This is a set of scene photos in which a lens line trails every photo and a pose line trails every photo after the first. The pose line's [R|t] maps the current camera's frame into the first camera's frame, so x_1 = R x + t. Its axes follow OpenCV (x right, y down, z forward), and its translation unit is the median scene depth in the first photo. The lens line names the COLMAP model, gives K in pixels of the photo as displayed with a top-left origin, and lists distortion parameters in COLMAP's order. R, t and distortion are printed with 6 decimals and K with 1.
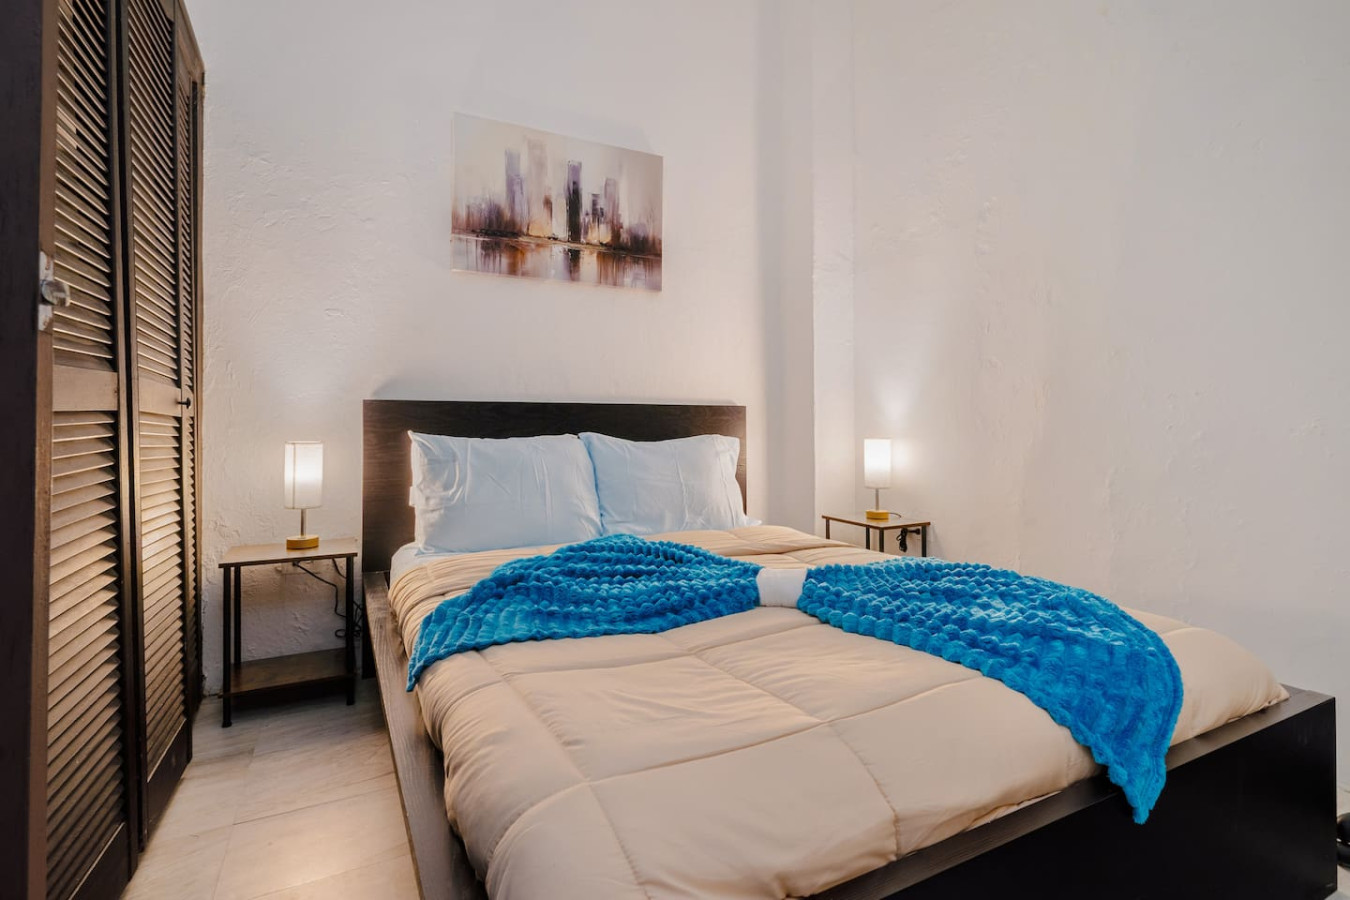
lens RADIAL K [[641.4, 0, 677.6], [0, 641.4, 443.7], [0, 0, 1]] dist [0.001375, 0.000703]
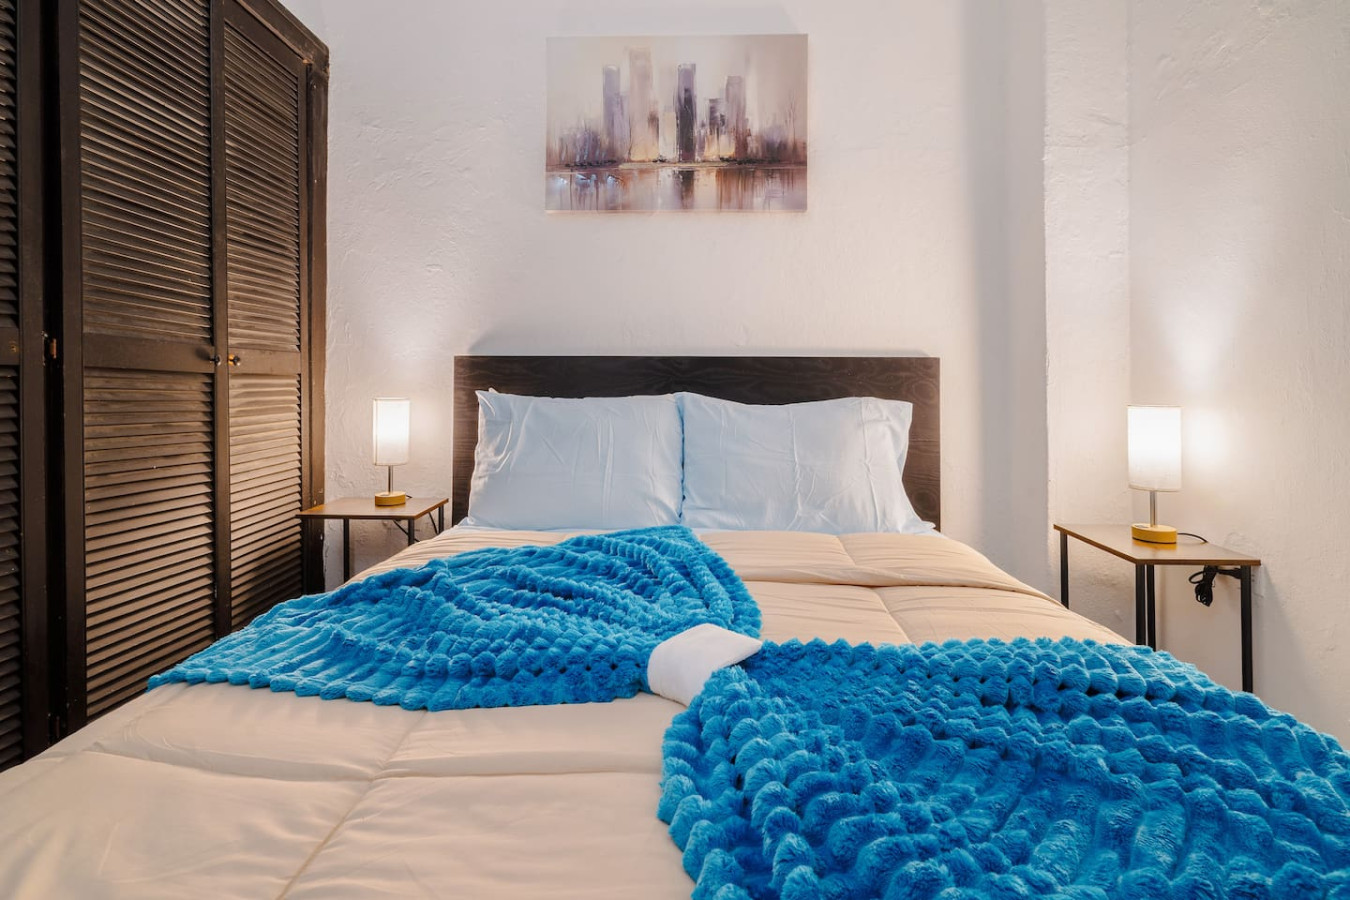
lens RADIAL K [[641.4, 0, 677.3], [0, 641.4, 392.9], [0, 0, 1]] dist [0.001375, 0.000703]
pose [[0.870560, 0.009776, -0.491965, 0.241535], [-0.018825, 0.999732, -0.013446, -0.005414], [0.491701, 0.020966, 0.870511, 0.285589]]
